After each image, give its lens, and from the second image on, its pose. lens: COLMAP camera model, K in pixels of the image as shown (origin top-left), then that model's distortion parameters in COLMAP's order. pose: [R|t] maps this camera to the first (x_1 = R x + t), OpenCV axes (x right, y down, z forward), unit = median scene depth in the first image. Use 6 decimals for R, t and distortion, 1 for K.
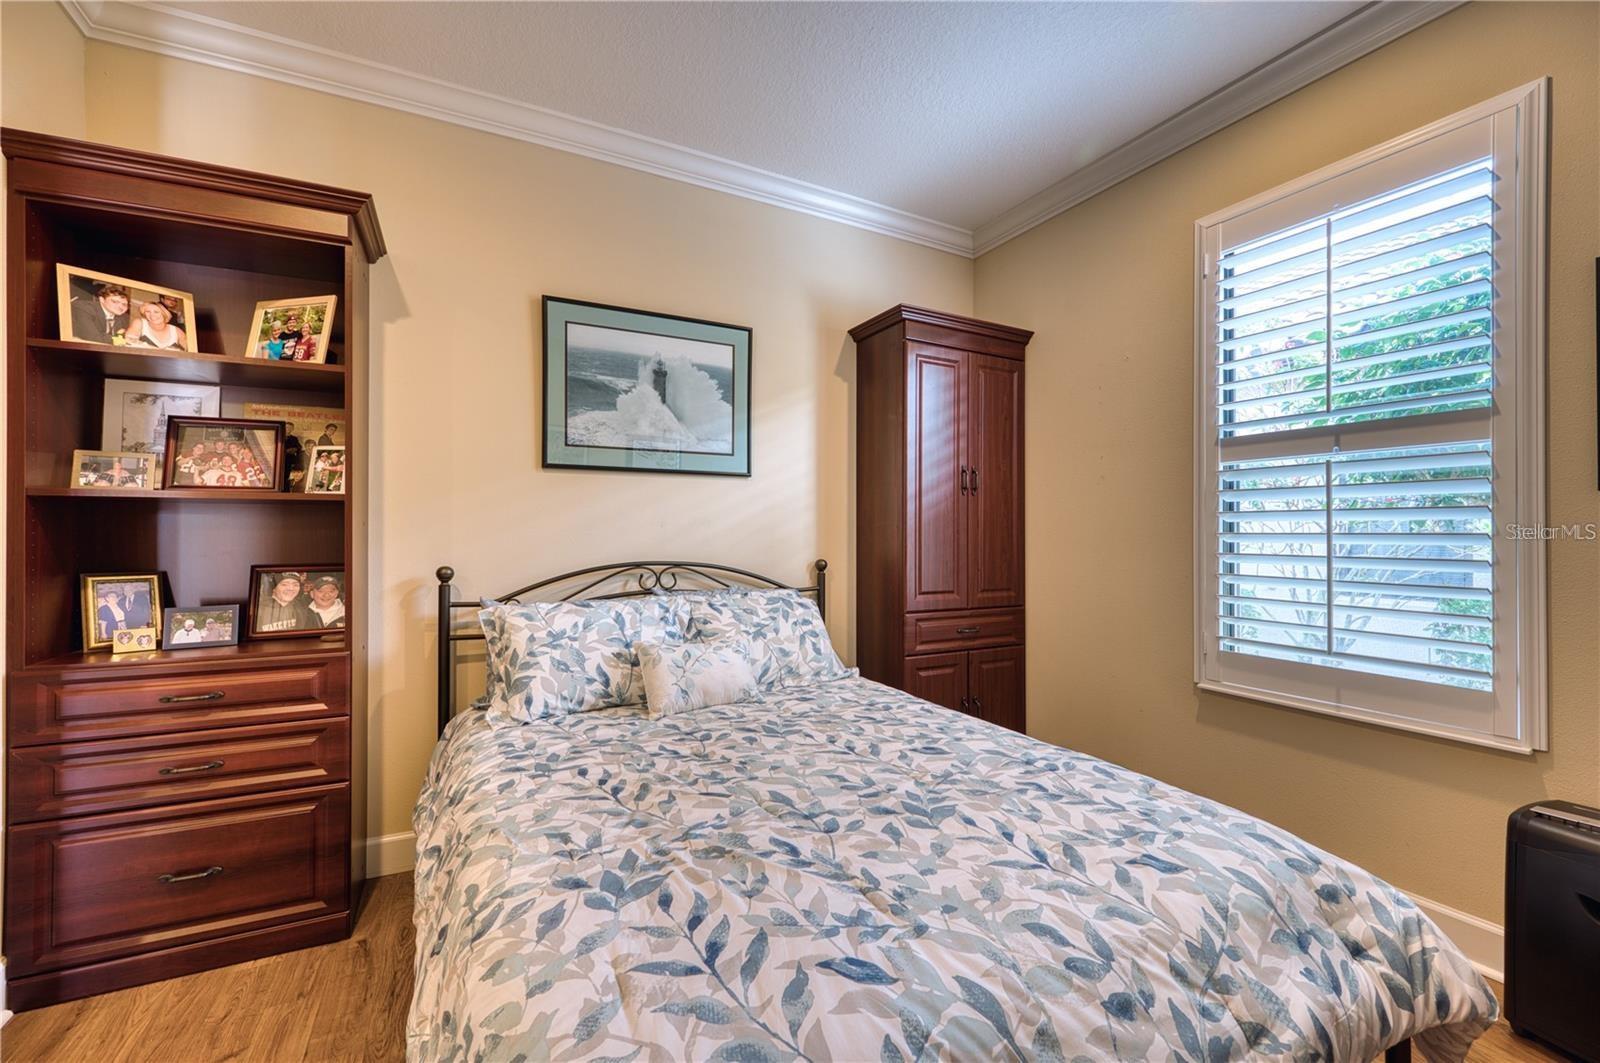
lens RADIAL K [[642.3, 0, 804.3], [0, 642.3, 536.7], [0, 0, 1]] dist [-0.022281, -0.001410]
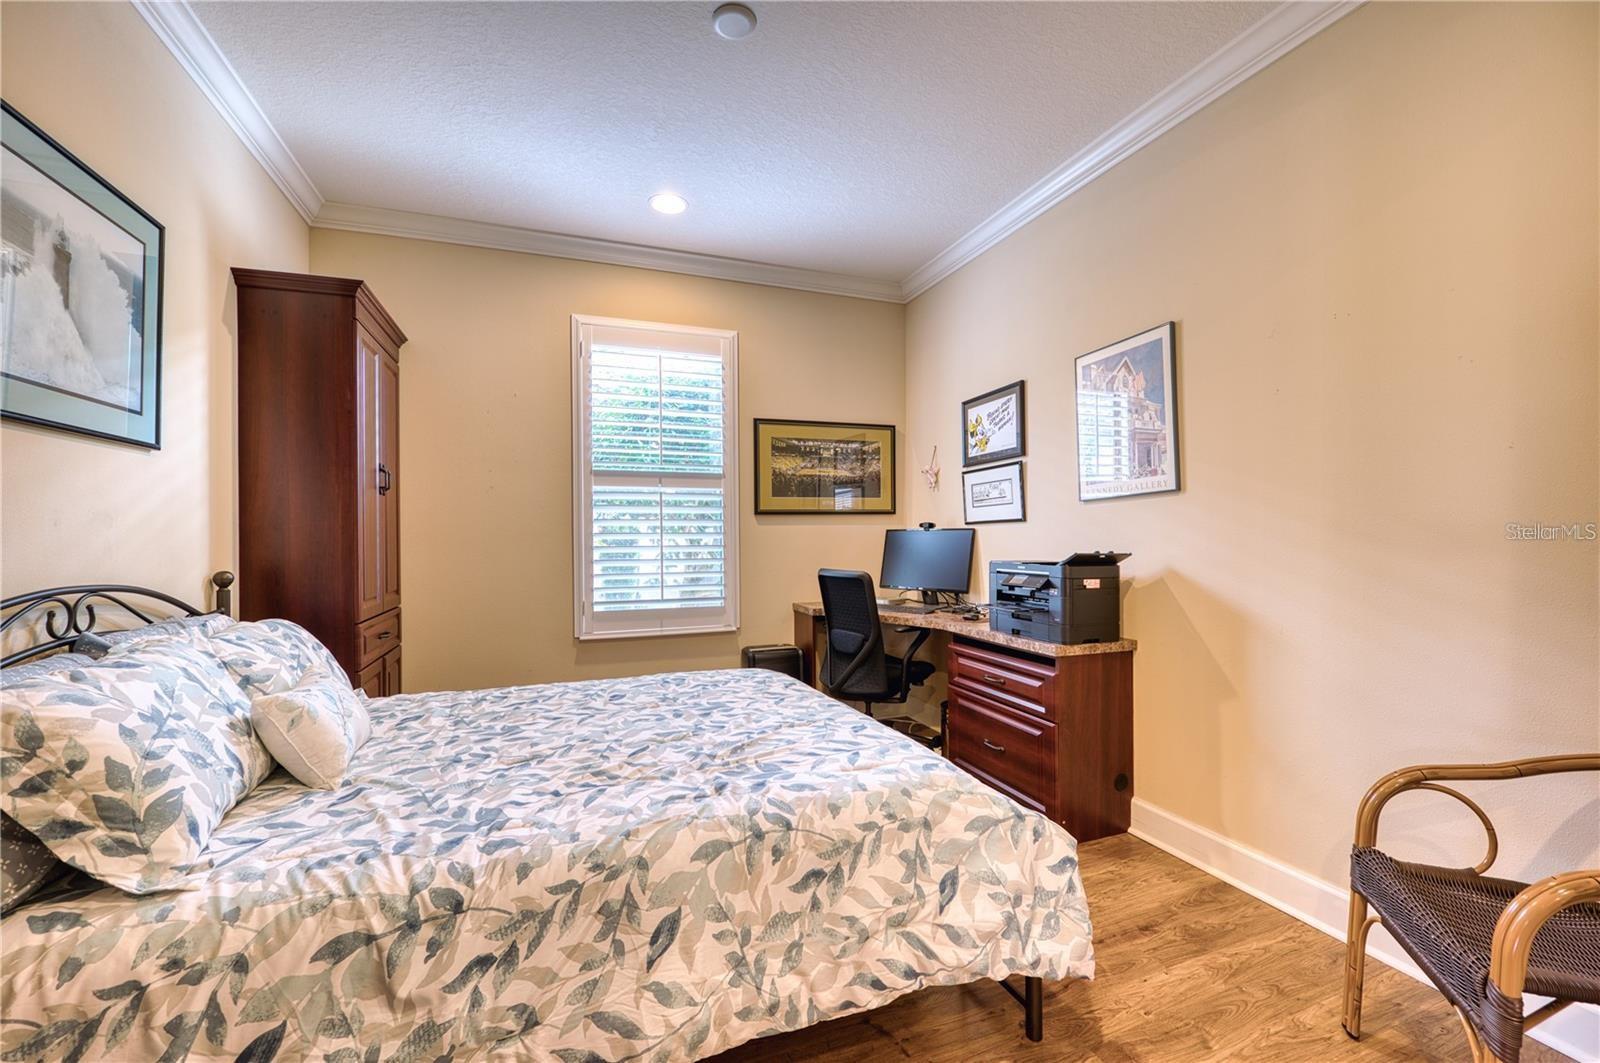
lens RADIAL K [[642.3, 0, 807.0], [0, 642.3, 528.9], [0, 0, 1]] dist [-0.022281, -0.001410]
pose [[0.119583, 0.002407, 0.992821, -0.993582], [0.009682, 0.999947, -0.003590, -0.005538], [-0.992777, 0.010042, 0.119553, 0.411873]]
